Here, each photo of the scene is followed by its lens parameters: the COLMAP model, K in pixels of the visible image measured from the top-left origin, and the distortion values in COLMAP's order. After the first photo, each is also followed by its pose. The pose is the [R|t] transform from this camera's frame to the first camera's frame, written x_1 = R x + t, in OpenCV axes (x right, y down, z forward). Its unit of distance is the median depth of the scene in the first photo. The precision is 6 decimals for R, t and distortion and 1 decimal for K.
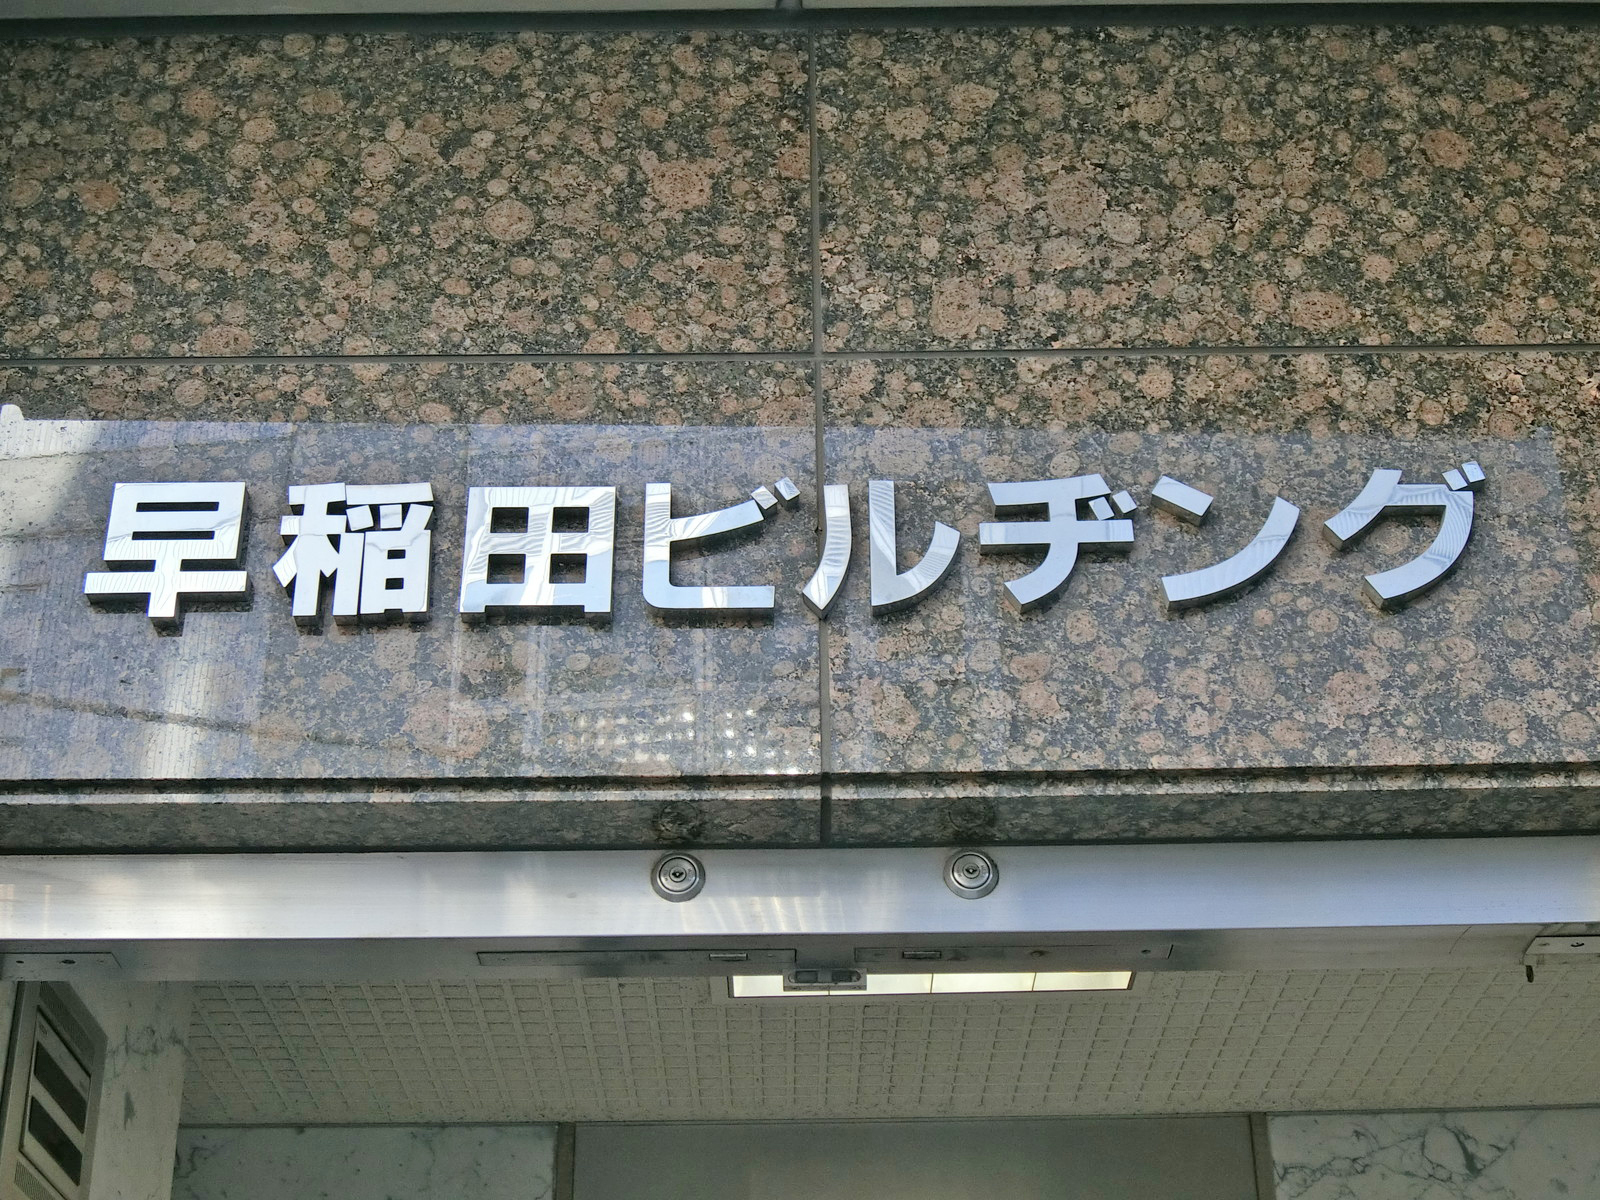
lens RADIAL K [[2396.2, 0, 800.0], [0, 2396.2, 600.0], [0, 0, 1]] dist [-0.007868, -0.281569]
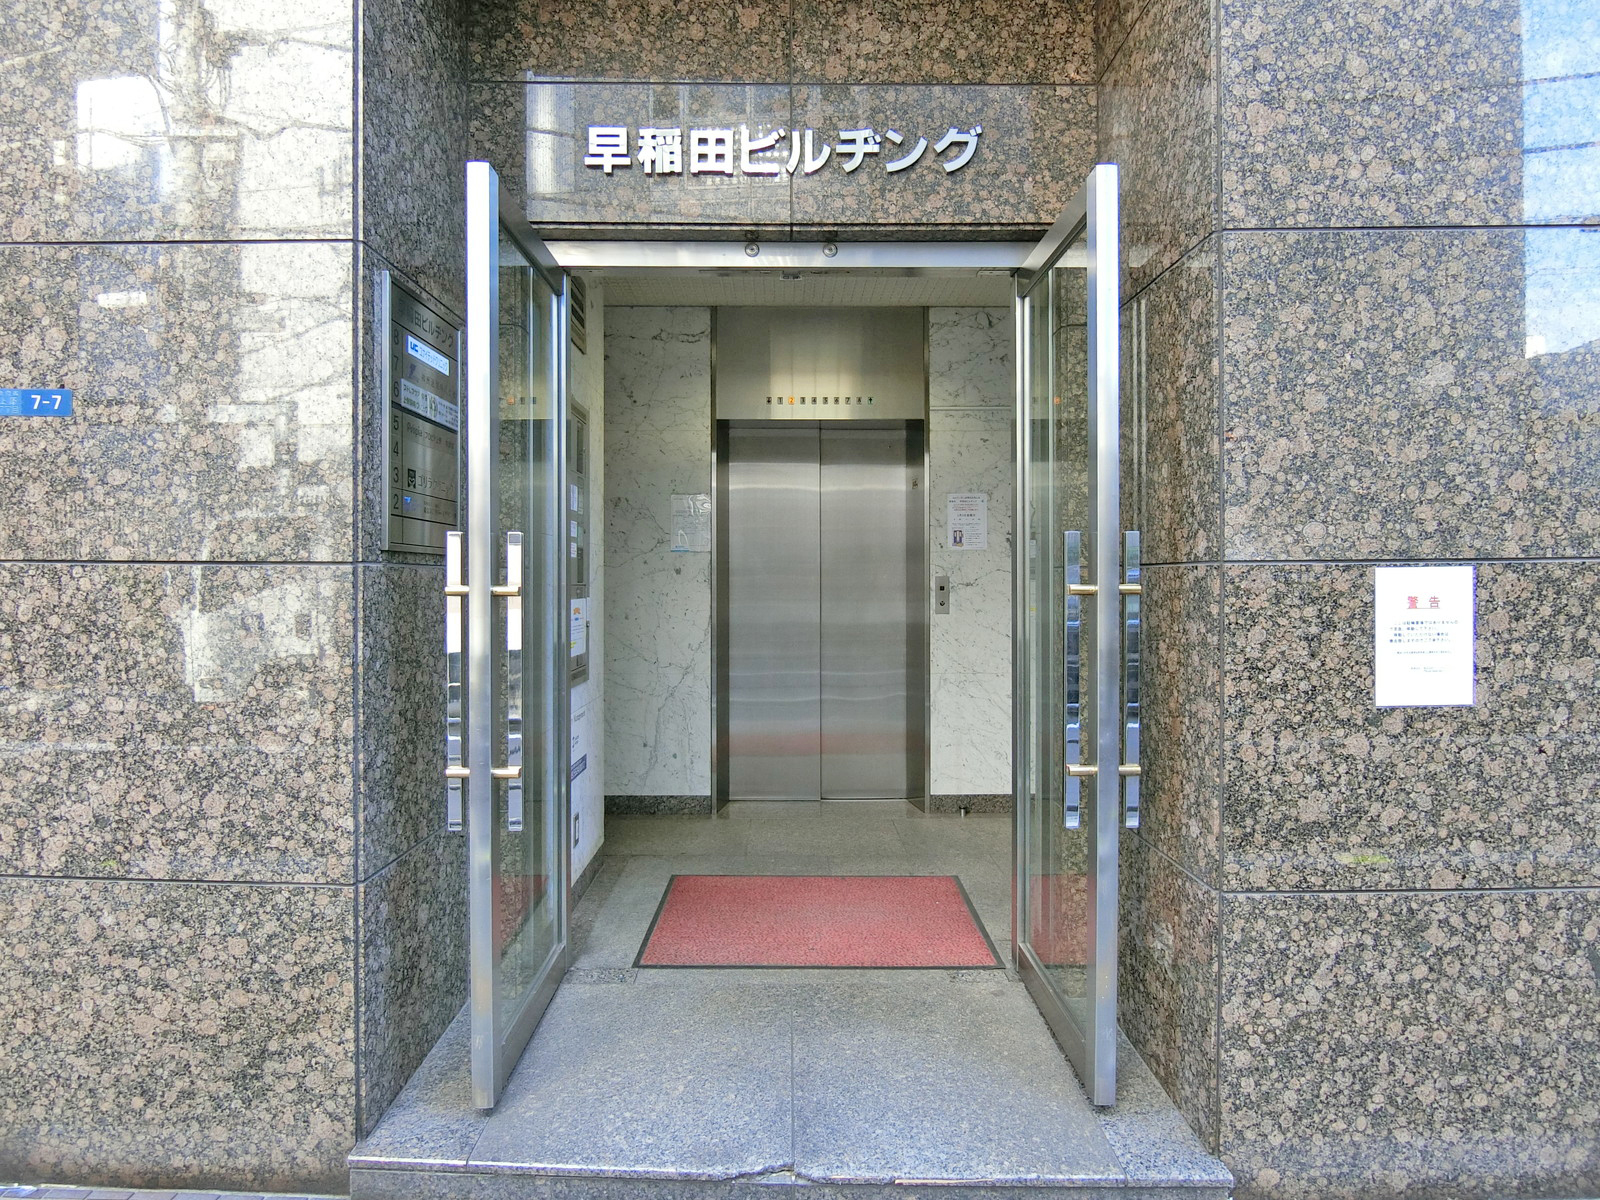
lens RADIAL K [[899.6, 0, 800.0], [0, 899.6, 600.0], [0, 0, 1]] dist [-0.001611, -0.000051]
pose [[0.999824, 0.009207, 0.016364, 0.005919], [-0.016373, 0.854168, 0.519740, -0.146284], [-0.009192, -0.519916, 0.854168, -0.478354]]
